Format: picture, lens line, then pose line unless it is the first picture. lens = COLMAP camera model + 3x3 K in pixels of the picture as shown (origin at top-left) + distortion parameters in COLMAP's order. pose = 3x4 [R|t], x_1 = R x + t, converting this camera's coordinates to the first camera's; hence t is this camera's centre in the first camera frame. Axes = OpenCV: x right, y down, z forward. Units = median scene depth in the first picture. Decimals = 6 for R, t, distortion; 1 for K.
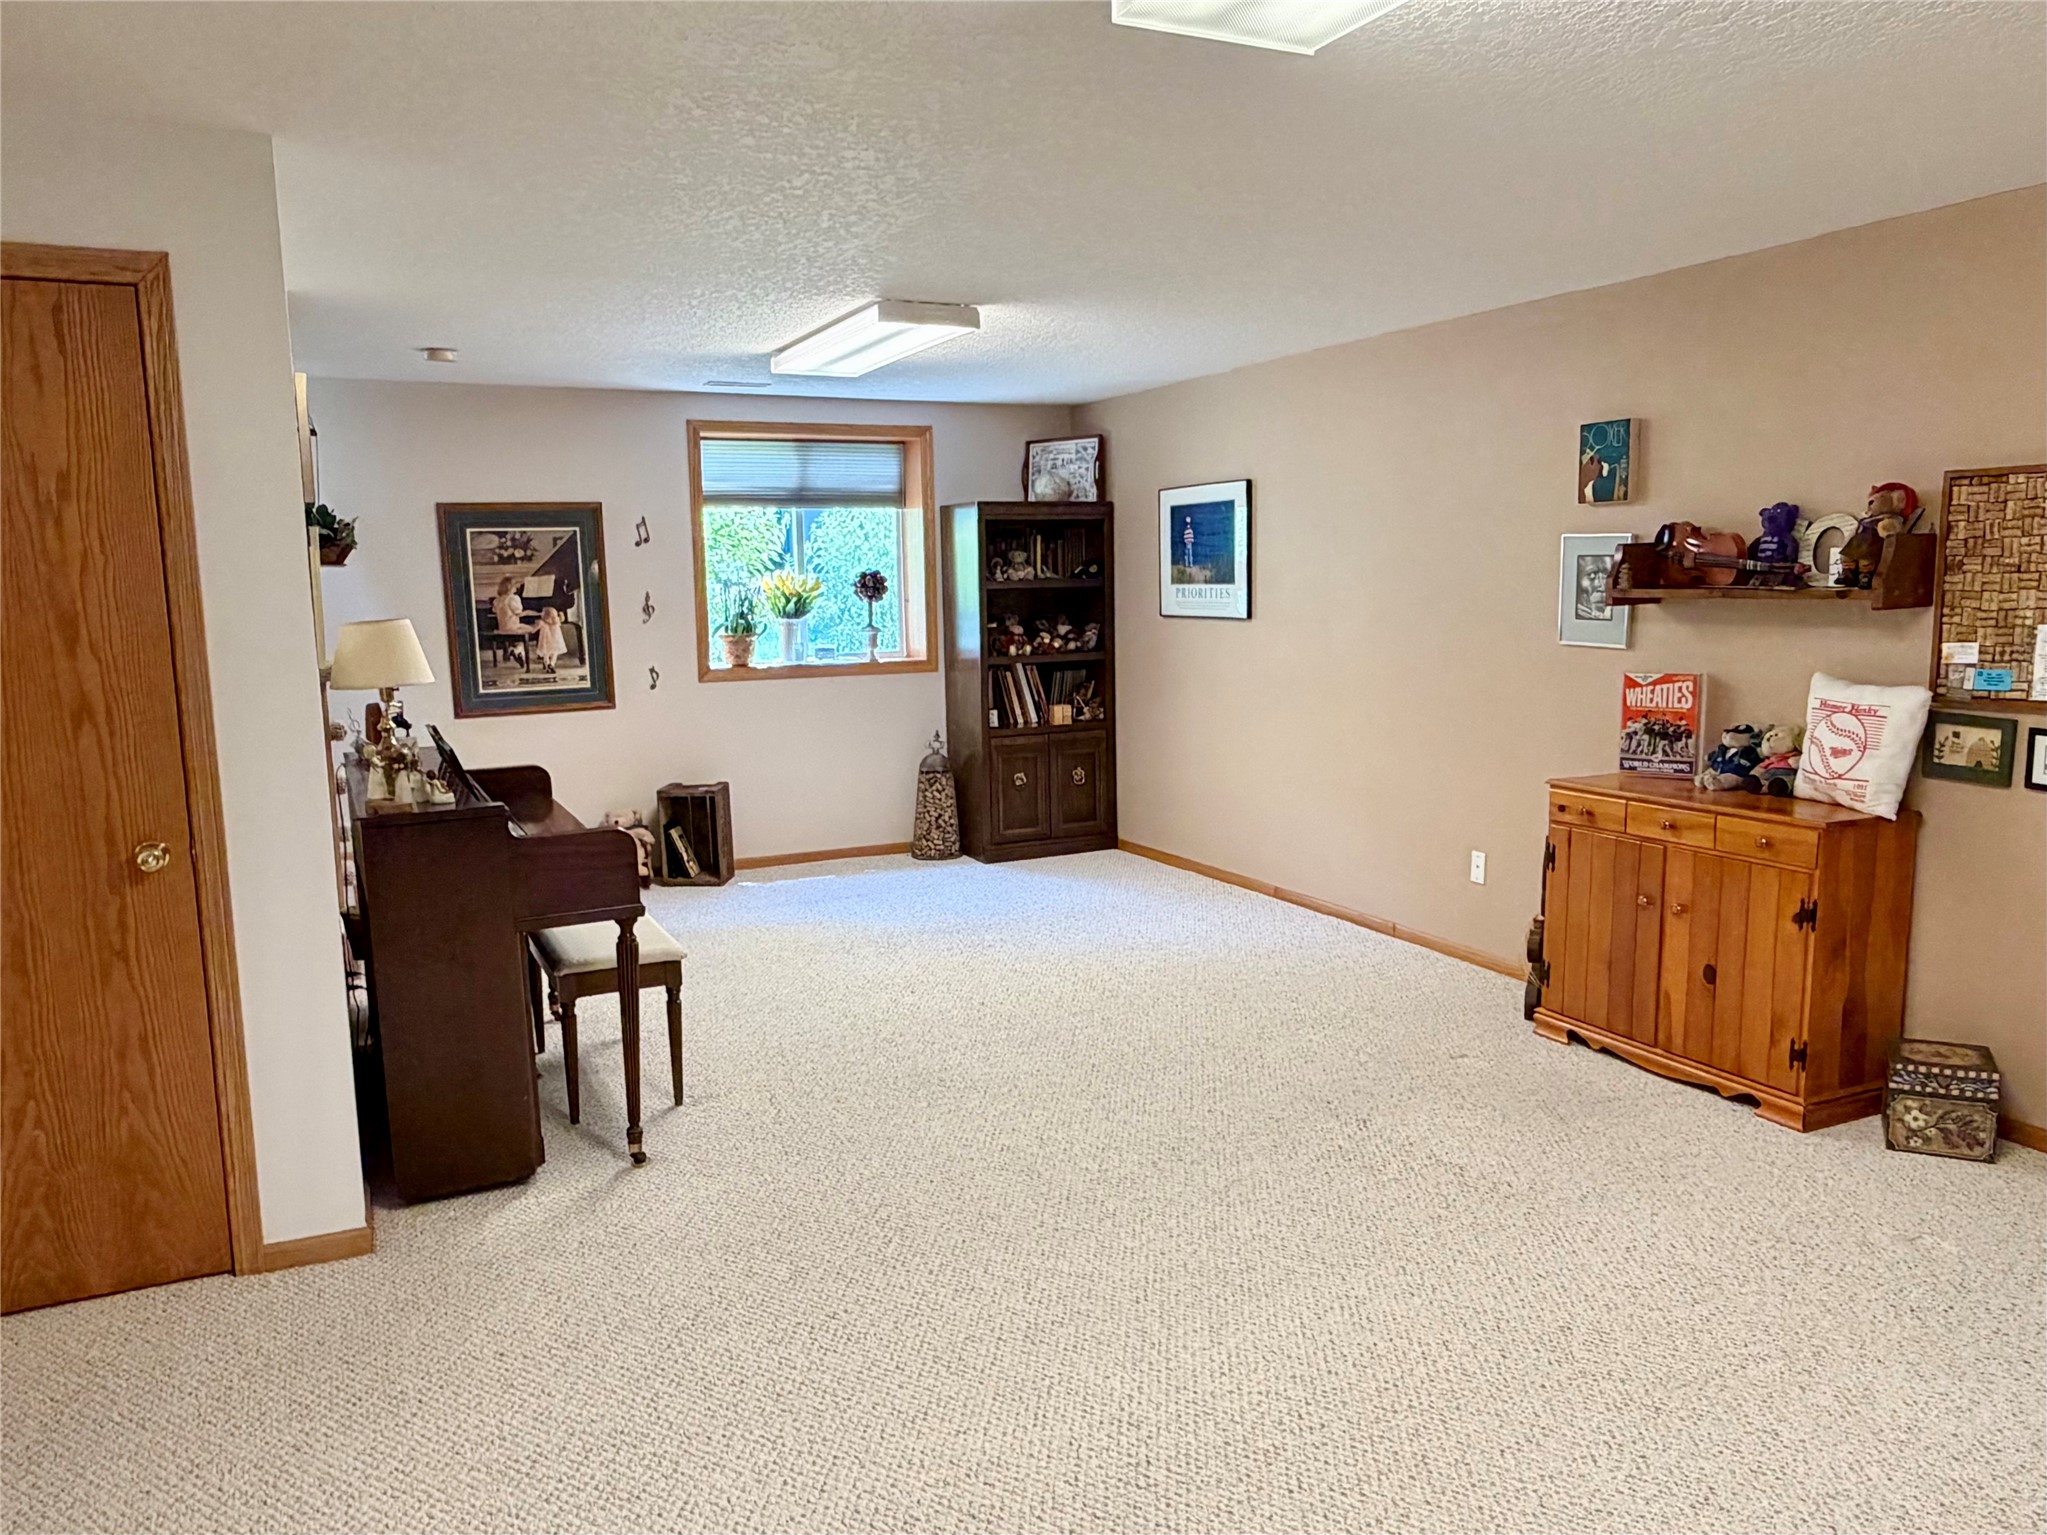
lens RADIAL K [[1256.9, 0, 1023.5], [0, 1256.9, 767.5], [0, 0, 1]] dist [-0.001954, -0.000803]
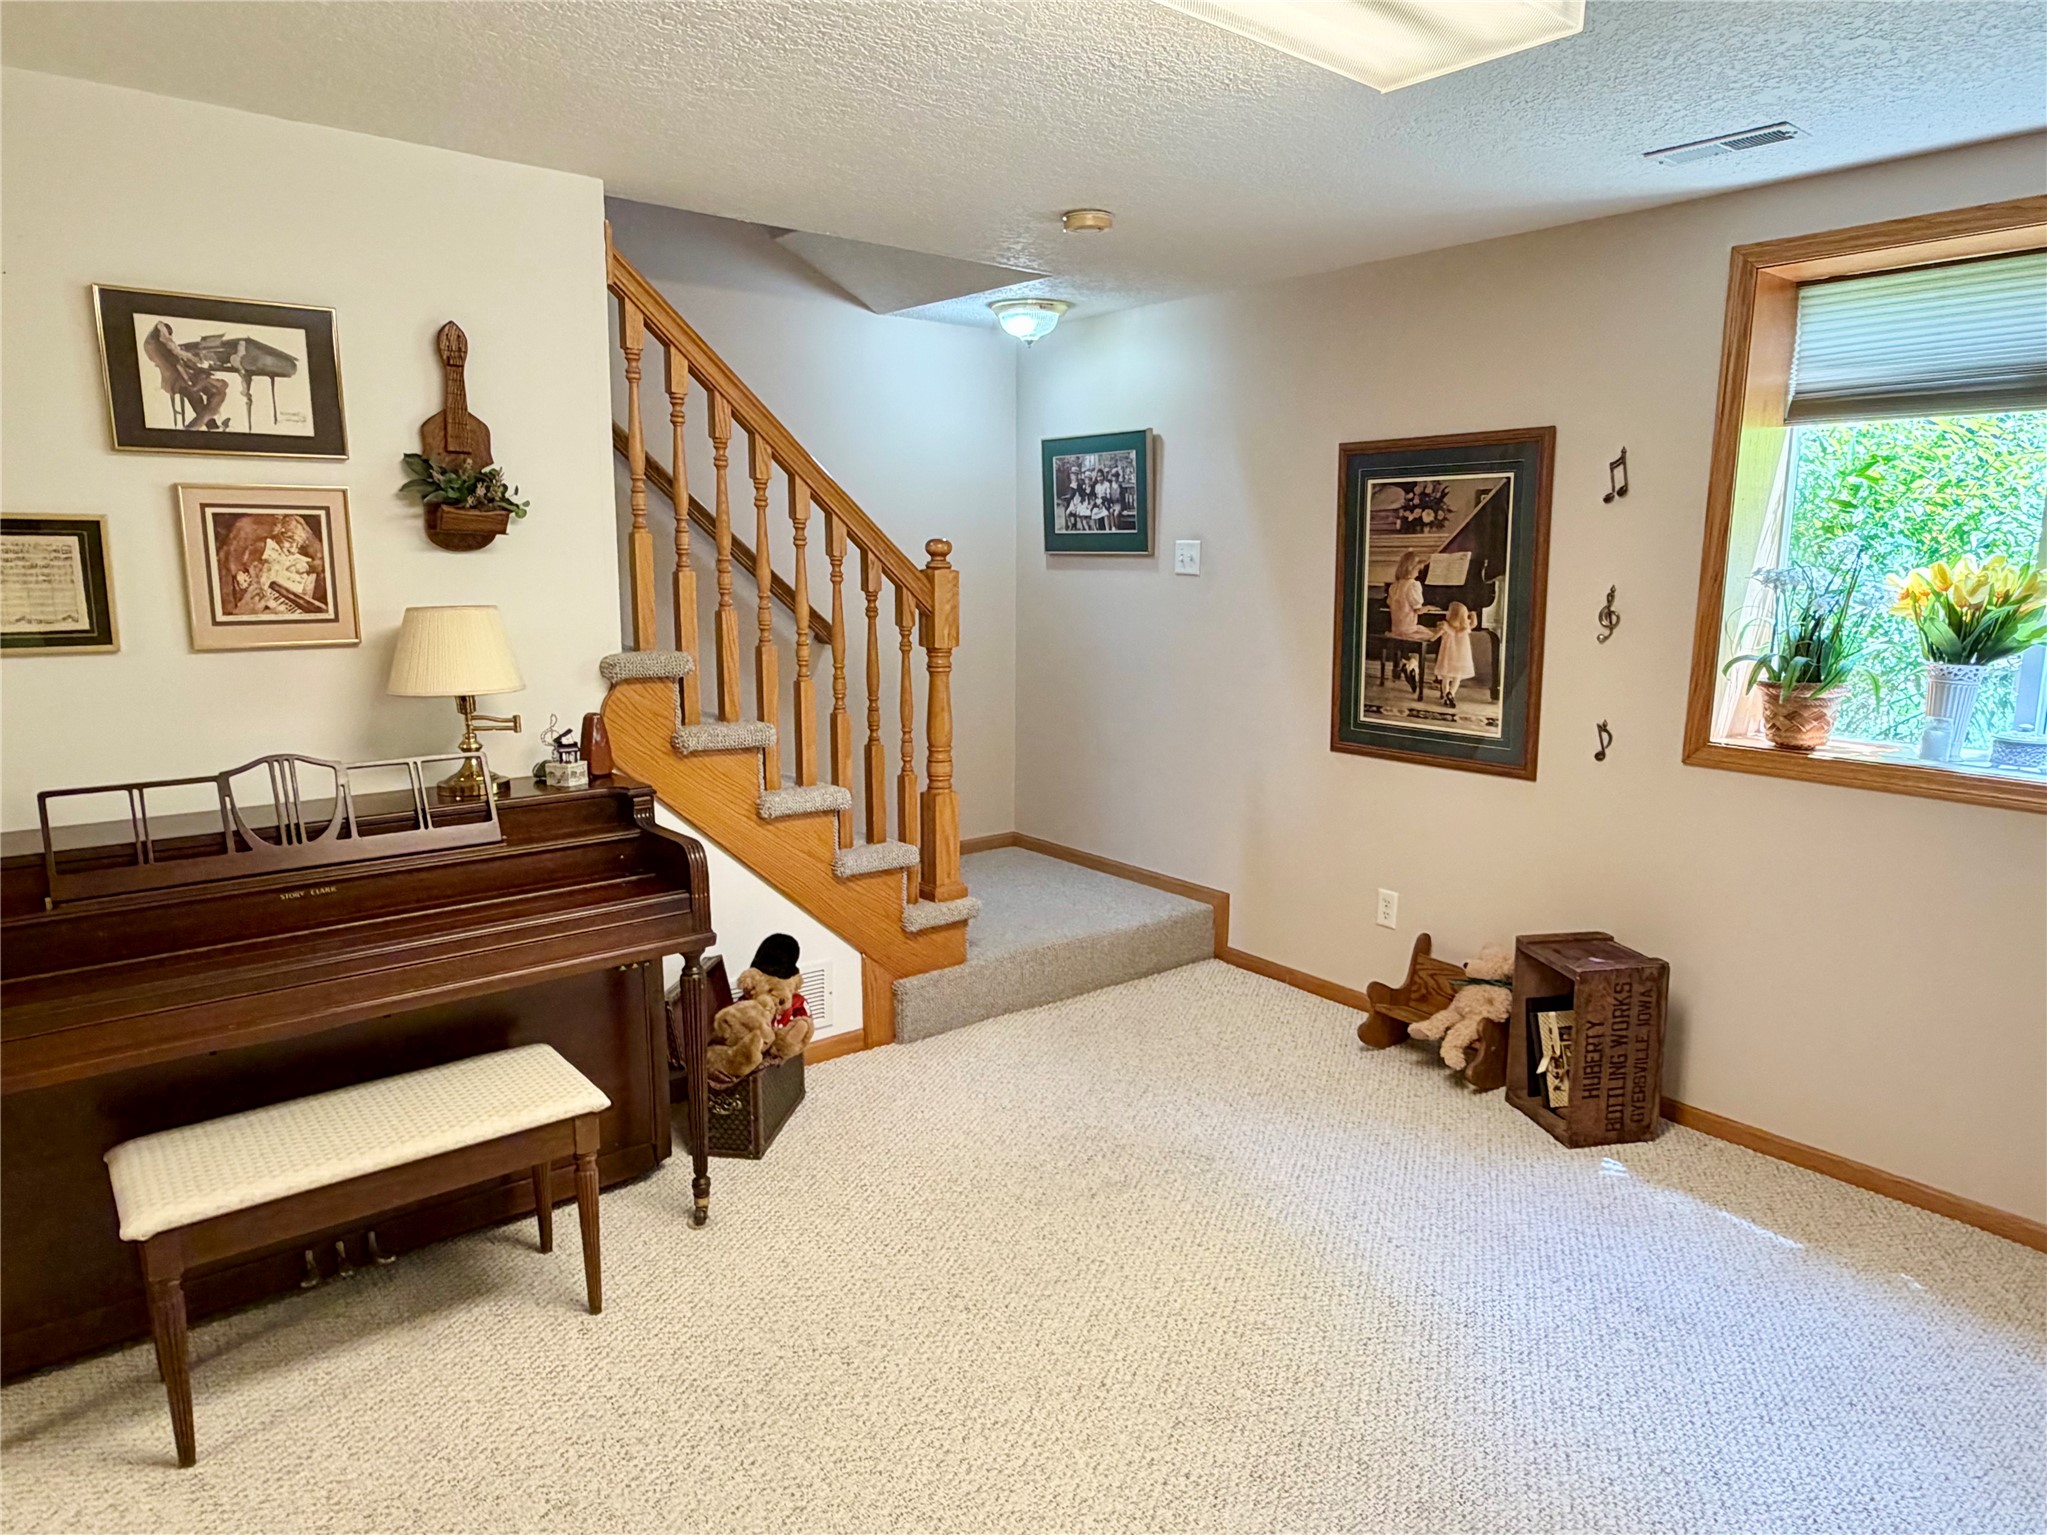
lens RADIAL K [[1256.9, 0, 1023.5], [0, 1256.9, 767.5], [0, 0, 1]] dist [-0.001954, -0.000803]
pose [[0.265472, 0.186069, -0.945993, 0.172033], [-0.160908, 0.975989, 0.146814, -0.104649], [0.950596, 0.113243, 0.289038, 0.623511]]
